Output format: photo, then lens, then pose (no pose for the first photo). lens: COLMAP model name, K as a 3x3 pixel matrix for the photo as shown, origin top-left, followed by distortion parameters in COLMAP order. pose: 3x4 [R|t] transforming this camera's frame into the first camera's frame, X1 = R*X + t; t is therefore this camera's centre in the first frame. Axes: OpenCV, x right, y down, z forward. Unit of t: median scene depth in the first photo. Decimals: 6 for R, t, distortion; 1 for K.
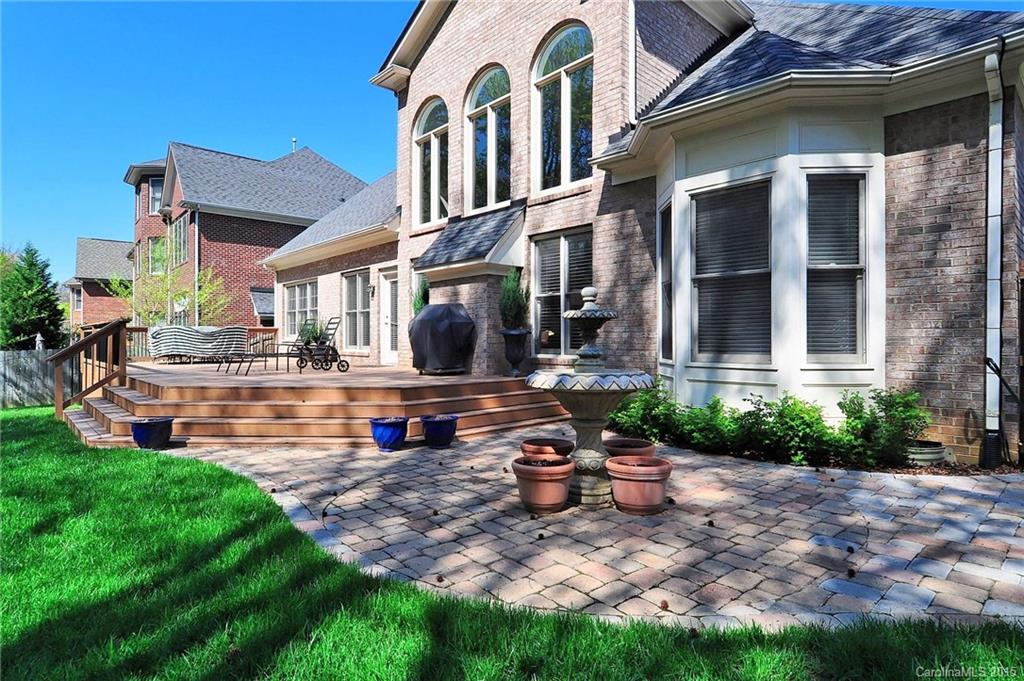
lens RADIAL K [[544.6, 0, 509.6], [0, 544.6, 339.1], [0, 0, 1]] dist [-0.002694, 0.000669]
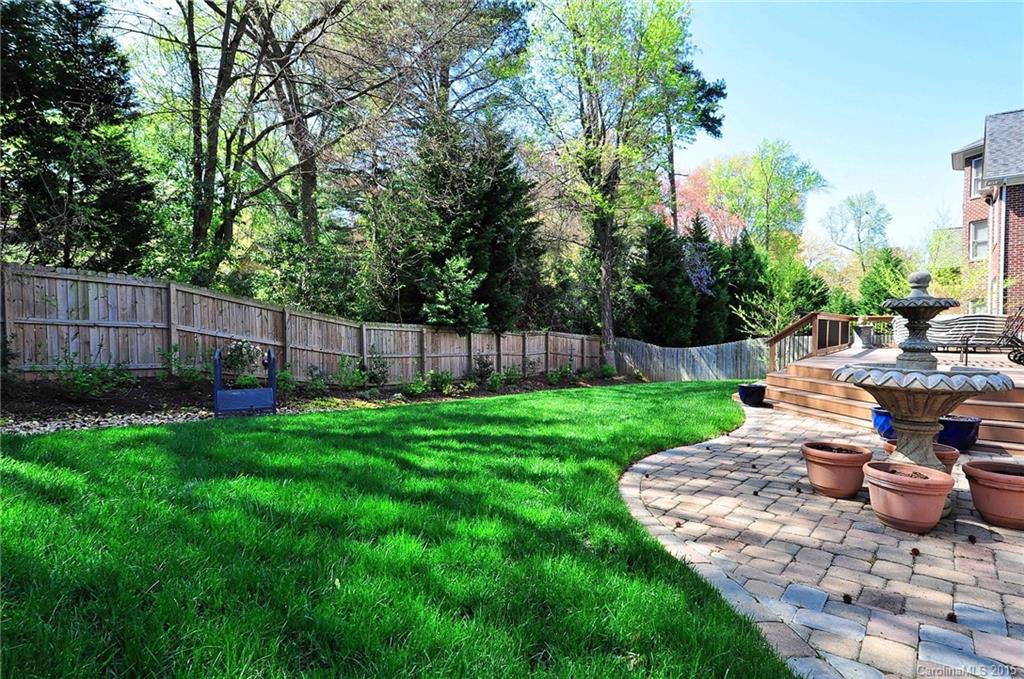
lens RADIAL K [[544.6, 0, 509.6], [0, 544.6, 338.1], [0, 0, 1]] dist [-0.002694, 0.000669]
pose [[0.168318, 0.019963, -0.985531, 0.298123], [-0.002219, 0.999800, 0.019873, 0.000252], [0.985730, -0.001158, 0.168328, 0.071362]]
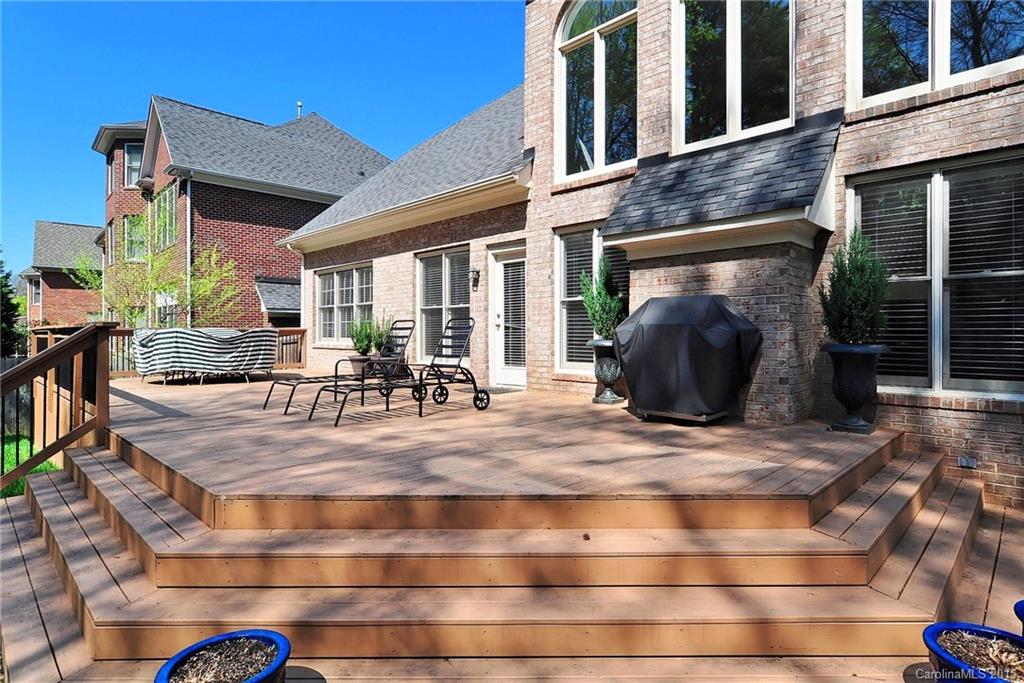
lens RADIAL K [[540.6, 0, 512.8], [0, 540.6, 337.0], [0, 0, 1]] dist [-0.005651, 0.000640]
pose [[0.998801, -0.000301, 0.048944, -0.240792], [0.000049, 0.999987, 0.005136, -0.017976], [-0.048945, -0.005127, 0.998788, 0.324926]]
